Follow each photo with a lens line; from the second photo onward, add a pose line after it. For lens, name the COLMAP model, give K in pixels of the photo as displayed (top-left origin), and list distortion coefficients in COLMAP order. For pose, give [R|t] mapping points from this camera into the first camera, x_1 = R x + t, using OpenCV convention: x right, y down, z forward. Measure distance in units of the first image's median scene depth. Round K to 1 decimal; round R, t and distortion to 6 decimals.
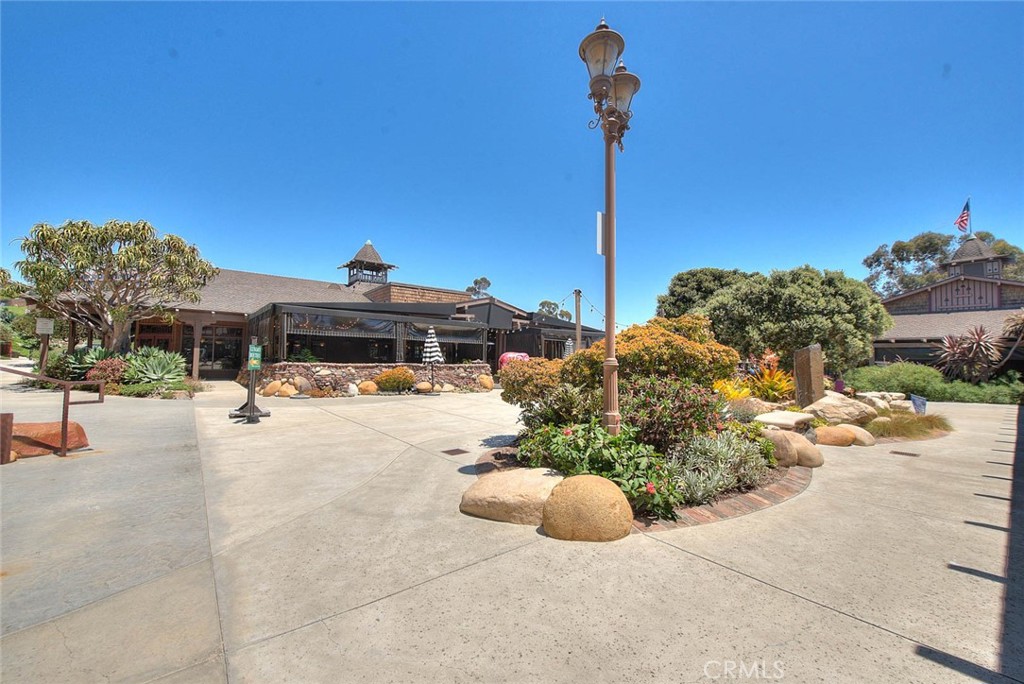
lens RADIAL K [[410.8, 0, 515.0], [0, 410.8, 344.0], [0, 0, 1]] dist [-0.012475, -0.000478]
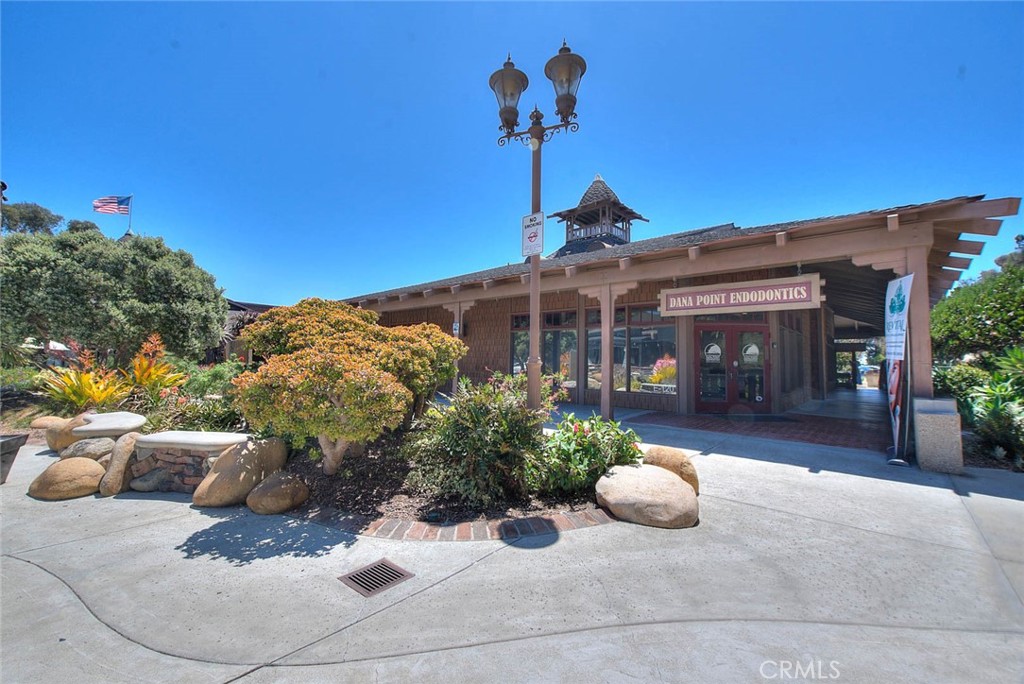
lens RADIAL K [[410.8, 0, 513.4], [0, 410.8, 340.4], [0, 0, 1]] dist [-0.012475, -0.000478]
pose [[-0.156280, 0.023711, 0.987428, -1.092160], [-0.054392, 0.997988, -0.032574, 0.043864], [-0.986214, -0.058799, -0.154676, 1.726223]]
